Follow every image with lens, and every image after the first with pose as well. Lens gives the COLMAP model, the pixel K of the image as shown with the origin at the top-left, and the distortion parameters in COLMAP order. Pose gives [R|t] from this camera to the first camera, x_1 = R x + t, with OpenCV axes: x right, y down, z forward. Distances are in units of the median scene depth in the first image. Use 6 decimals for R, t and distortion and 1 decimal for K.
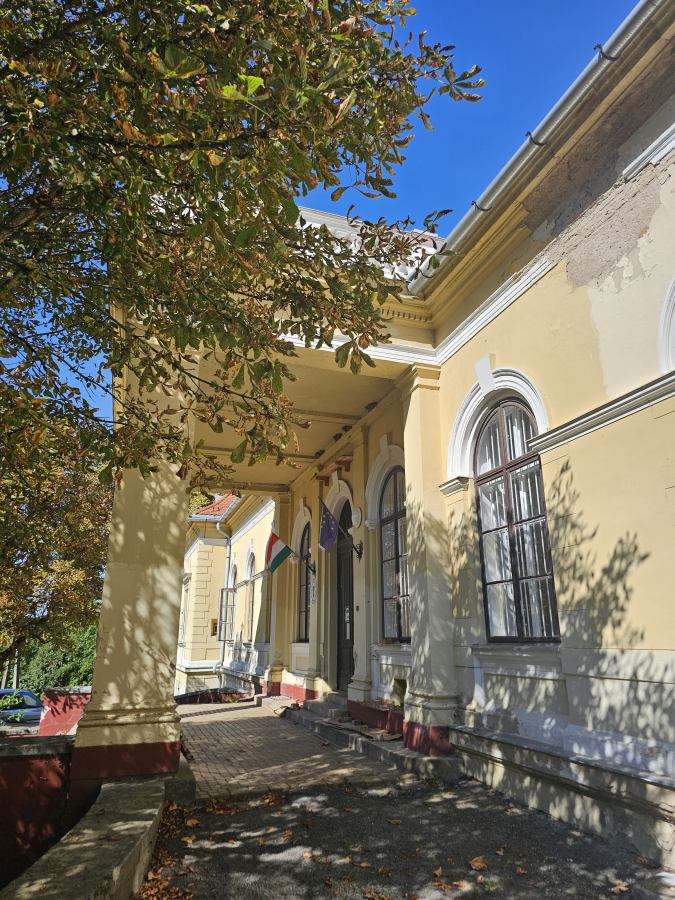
lens RADIAL K [[601.5, 0, 338.5], [0, 601.5, 448.4], [0, 0, 1]] dist [0.003665, -0.007639]
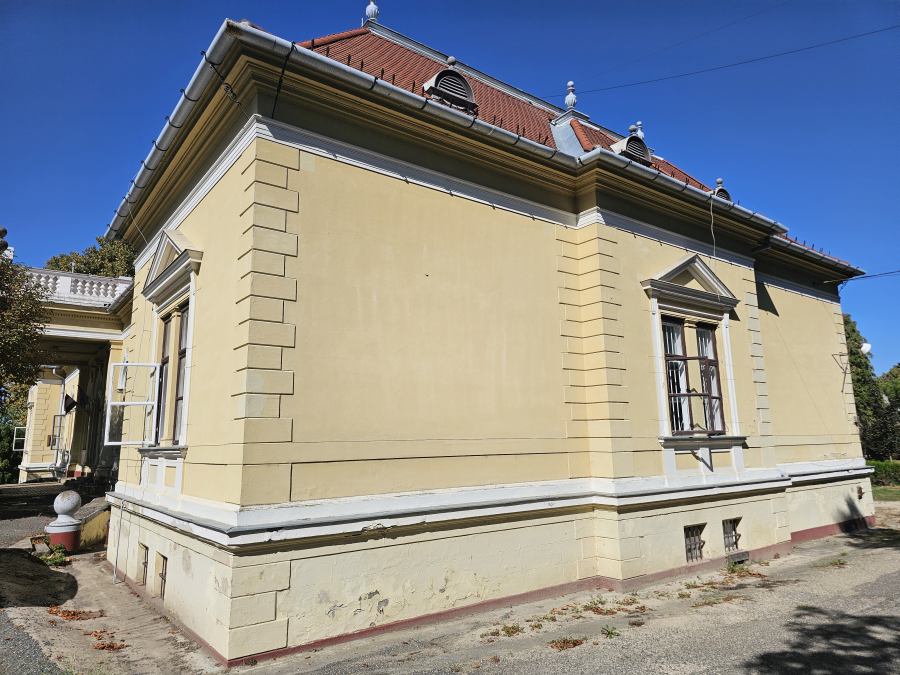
lens RADIAL K [[601.5, 0, 448.2], [0, 601.5, 336.8], [0, 0, 1]] dist [0.003665, -0.007639]
pose [[0.947836, 0.036880, 0.316618, 0.263232], [-0.078217, 0.989826, 0.118857, -0.221701], [-0.309013, -0.137422, 0.941077, -0.702452]]
